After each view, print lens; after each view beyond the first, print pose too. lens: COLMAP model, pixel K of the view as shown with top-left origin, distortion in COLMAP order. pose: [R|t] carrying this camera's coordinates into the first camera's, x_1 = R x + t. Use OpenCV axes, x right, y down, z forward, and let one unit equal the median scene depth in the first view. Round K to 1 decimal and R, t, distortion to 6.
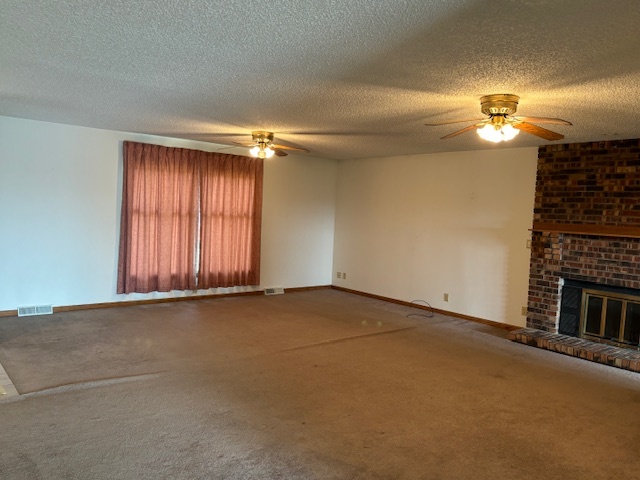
lens RADIAL K [[496.7, 0, 320.0], [0, 496.7, 240.0], [0, 0, 1]] dist [0.005116, 0.003845]
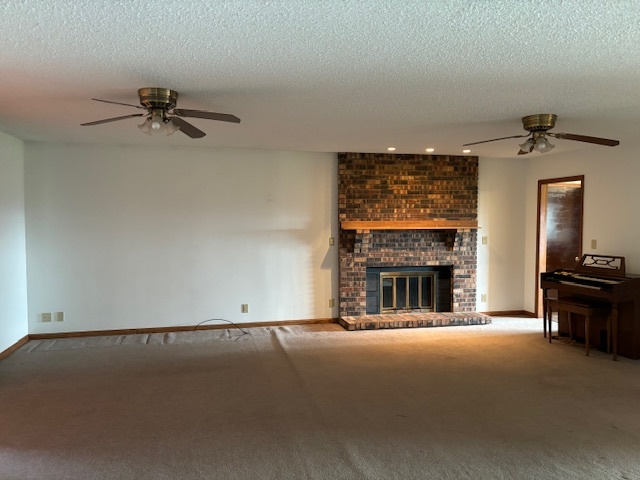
lens RADIAL K [[458.0, 0, 320.0], [0, 458.0, 240.0], [0, 0, 1]] dist [0.076088, -0.001177]
pose [[0.448051, -0.087378, 0.889728, -0.511445], [0.076067, 0.995329, 0.059443, -0.059579], [-0.890766, 0.041045, 0.452604, 0.584558]]
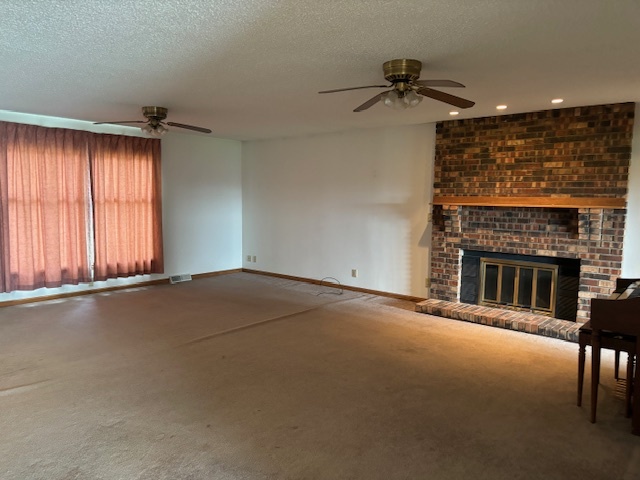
lens RADIAL K [[473.0, 0, 320.0], [0, 473.0, 240.0], [0, 0, 1]] dist [0.002504, -0.002501]
pose [[0.982228, -0.050080, 0.180885, 0.015572], [0.043549, 0.998254, 0.039899, 0.004646], [-0.182568, -0.031313, 0.982695, 0.076772]]
